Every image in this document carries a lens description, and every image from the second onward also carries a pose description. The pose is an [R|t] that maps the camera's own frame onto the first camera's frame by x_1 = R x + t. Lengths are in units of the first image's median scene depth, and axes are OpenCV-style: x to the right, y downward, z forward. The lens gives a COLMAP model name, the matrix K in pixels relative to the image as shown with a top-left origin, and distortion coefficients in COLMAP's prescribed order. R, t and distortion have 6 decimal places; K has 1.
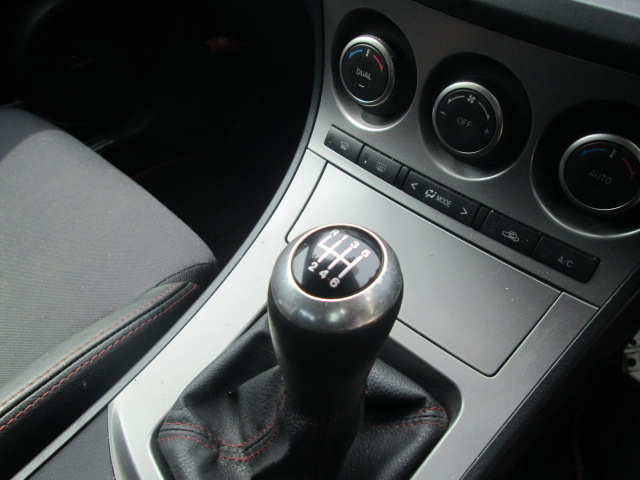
lens RADIAL K [[529.2, 0, 321.1], [0, 529.2, 239.6], [0, 0, 1]] dist [-0.055153, 0.002791]
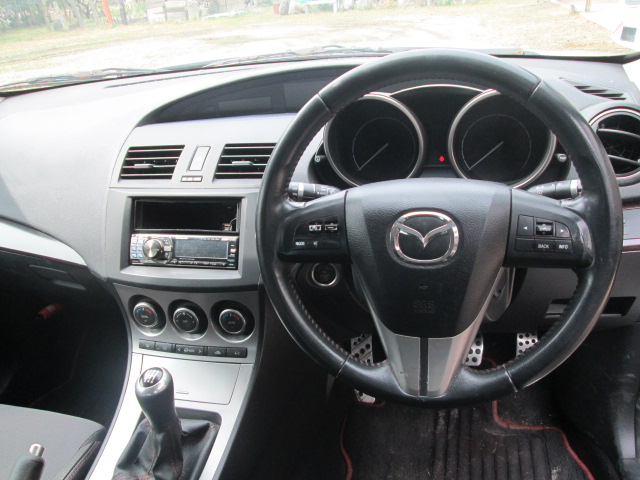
lens RADIAL K [[529.2, 0, 323.4], [0, 529.2, 239.8], [0, 0, 1]] dist [-0.055153, 0.002791]
pose [[0.874910, -0.317720, 0.365493, 0.026968], [0.415334, 0.880401, -0.228894, 0.296094], [-0.249057, 0.352063, 0.902232, -1.621086]]
